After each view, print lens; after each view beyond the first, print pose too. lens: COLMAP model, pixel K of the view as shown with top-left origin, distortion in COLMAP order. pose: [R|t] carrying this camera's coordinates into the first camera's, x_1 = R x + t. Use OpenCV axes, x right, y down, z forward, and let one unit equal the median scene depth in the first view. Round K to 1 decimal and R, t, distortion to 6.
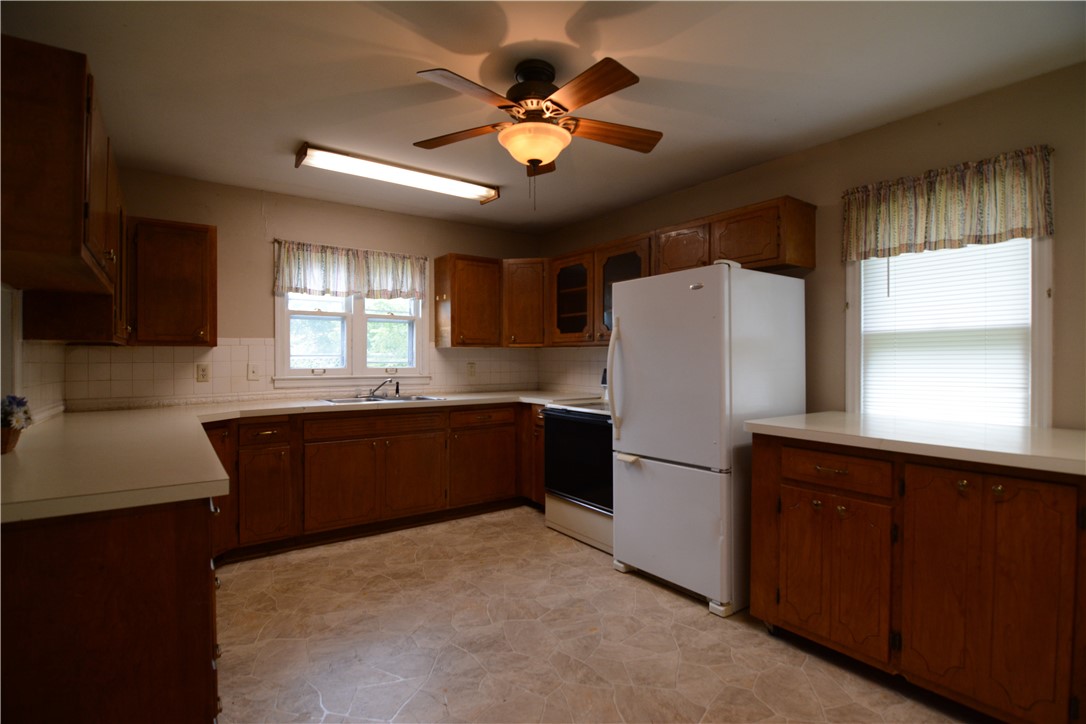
lens RADIAL K [[525.5, 0, 548.7], [0, 525.5, 362.4], [0, 0, 1]] dist [-0.008102, -0.006196]
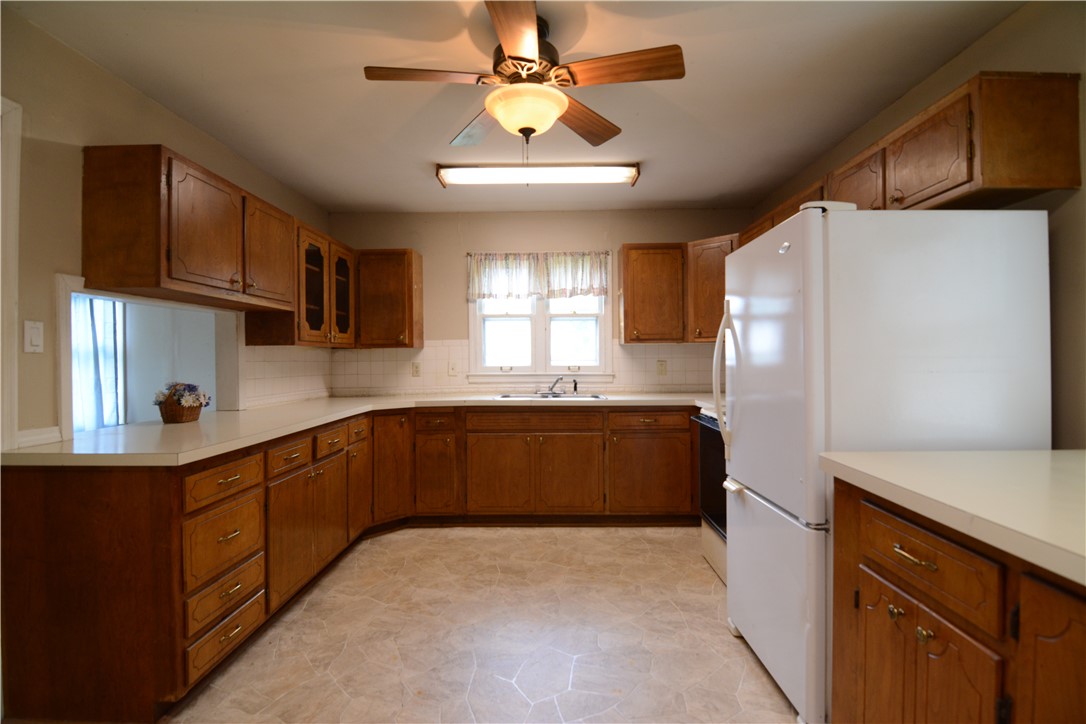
lens RADIAL K [[525.5, 0, 543.4], [0, 525.5, 361.7], [0, 0, 1]] dist [-0.008102, -0.006196]
pose [[0.799711, -0.001430, -0.600384, 0.325171], [0.003705, 0.999990, 0.002554, 0.000119], [0.600374, -0.004267, 0.799708, 0.196946]]
